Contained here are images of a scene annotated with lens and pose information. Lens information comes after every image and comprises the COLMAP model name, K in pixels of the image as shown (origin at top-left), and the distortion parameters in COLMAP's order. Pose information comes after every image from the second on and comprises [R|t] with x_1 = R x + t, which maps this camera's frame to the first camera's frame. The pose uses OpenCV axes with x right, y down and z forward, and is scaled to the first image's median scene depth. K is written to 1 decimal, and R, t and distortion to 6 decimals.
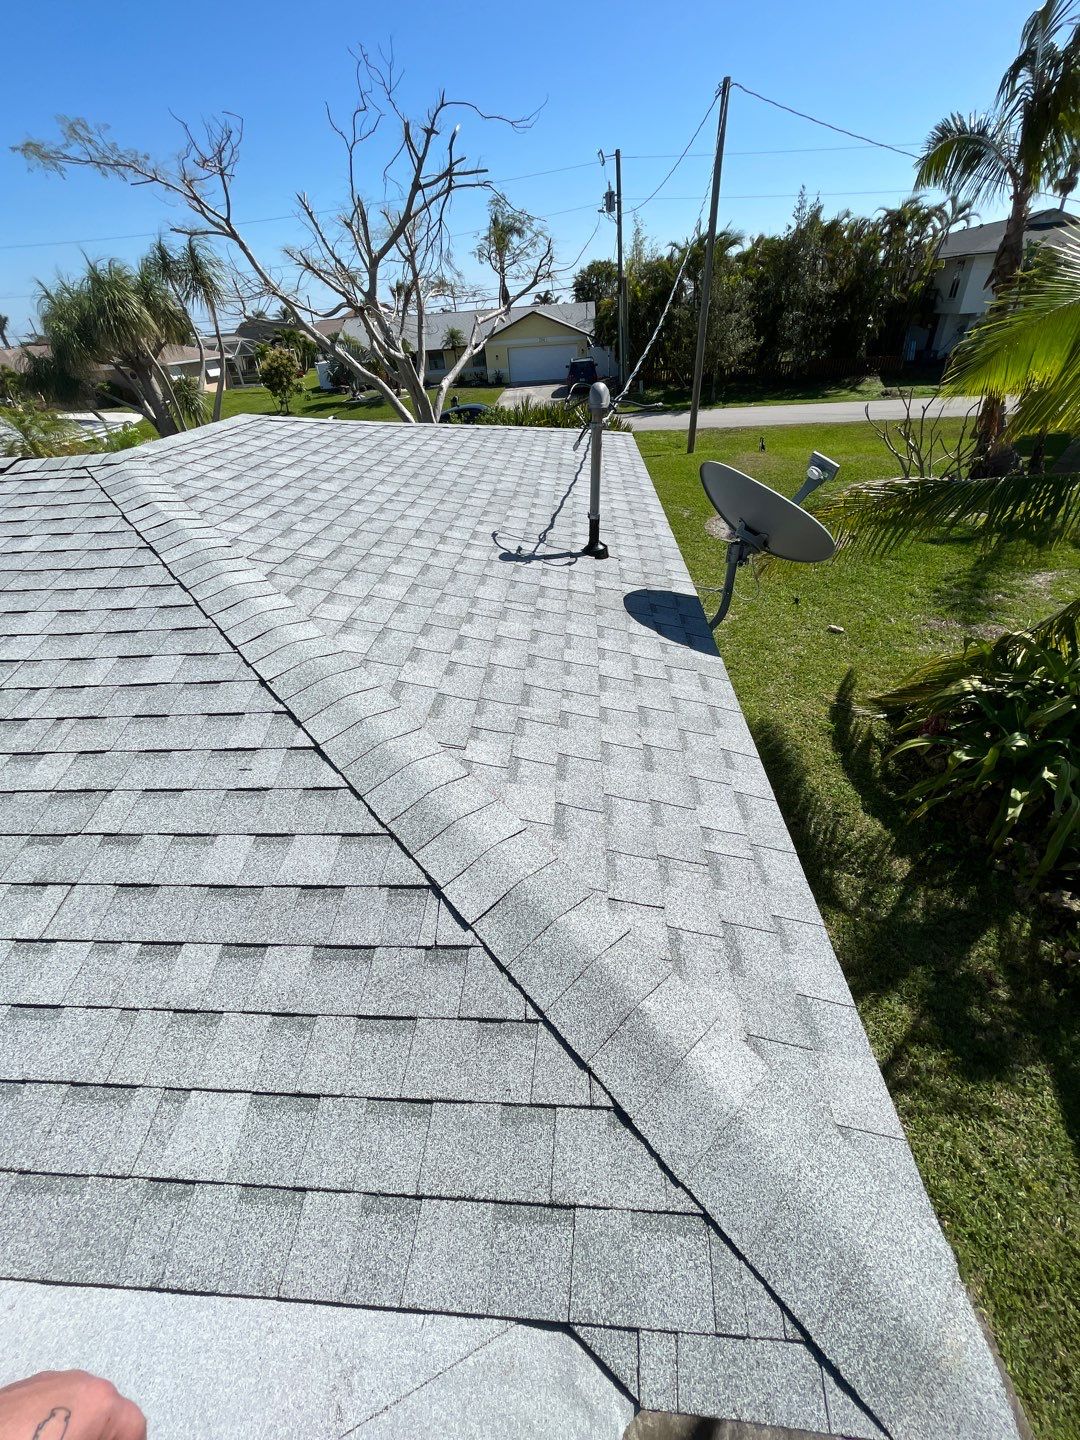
lens RADIAL K [[572.1, 0, 537.3], [0, 572.1, 710.3], [0, 0, 1]] dist [-0.000638, -0.001048]
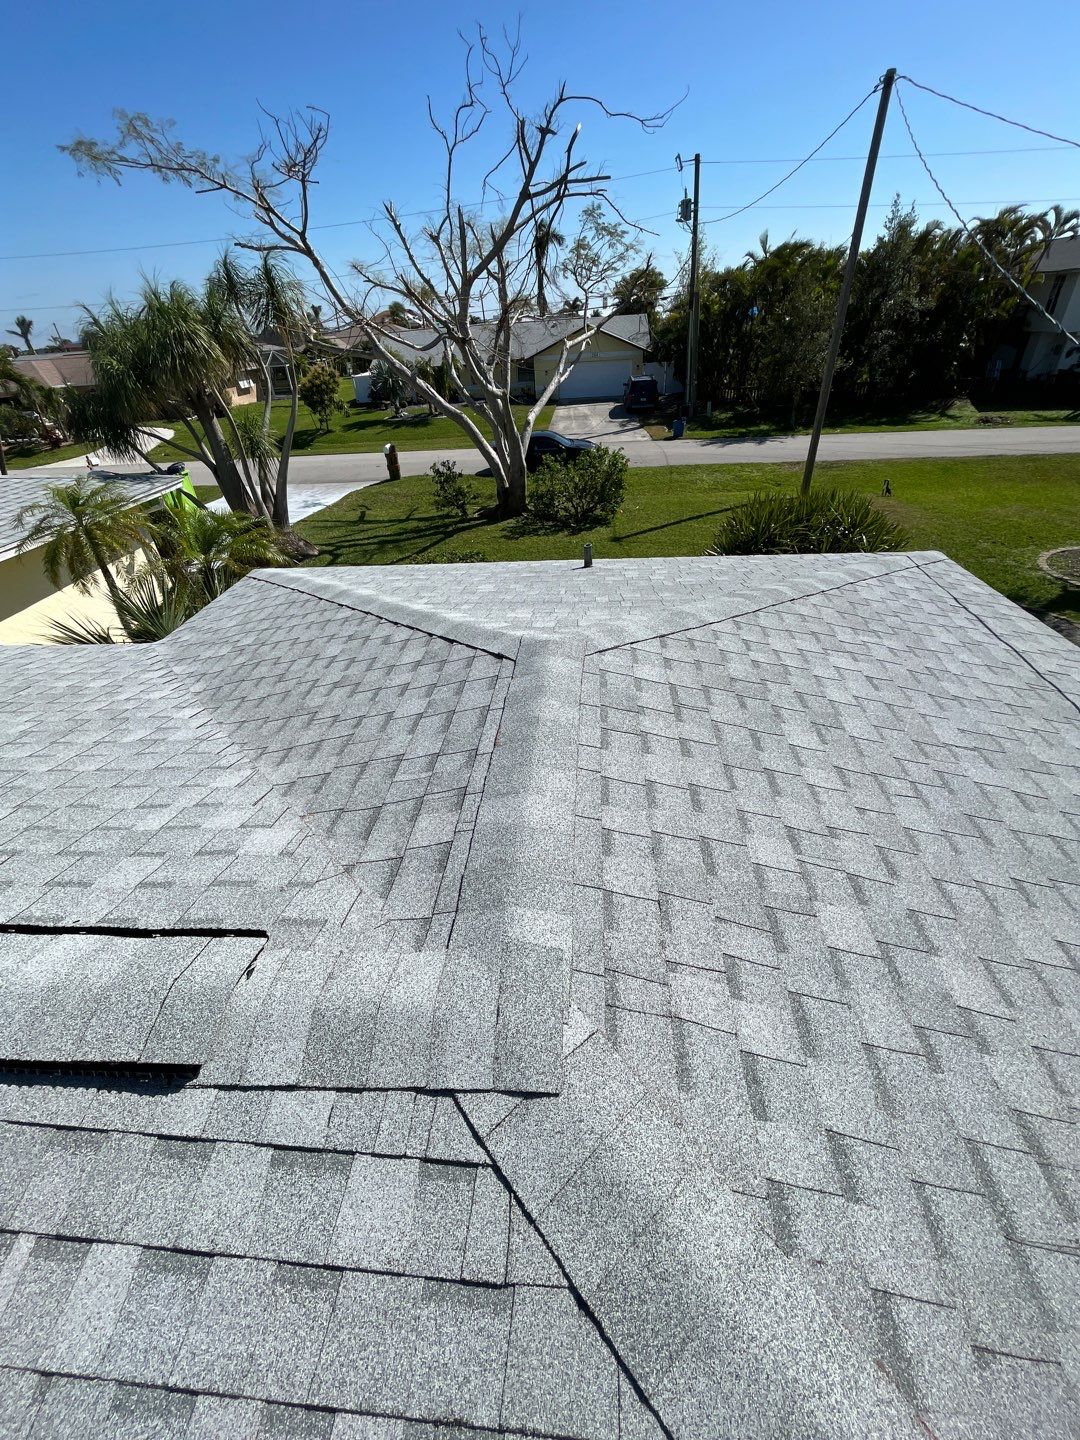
lens RADIAL K [[580.7, 0, 539.3], [0, 580.7, 712.1], [0, 0, 1]] dist [-0.002501, 0.000117]
pose [[0.999683, 0.018606, -0.016972, -0.154772], [-0.018775, 0.999775, -0.009886, -0.135584], [0.016784, 0.010201, 0.999807, 0.141416]]
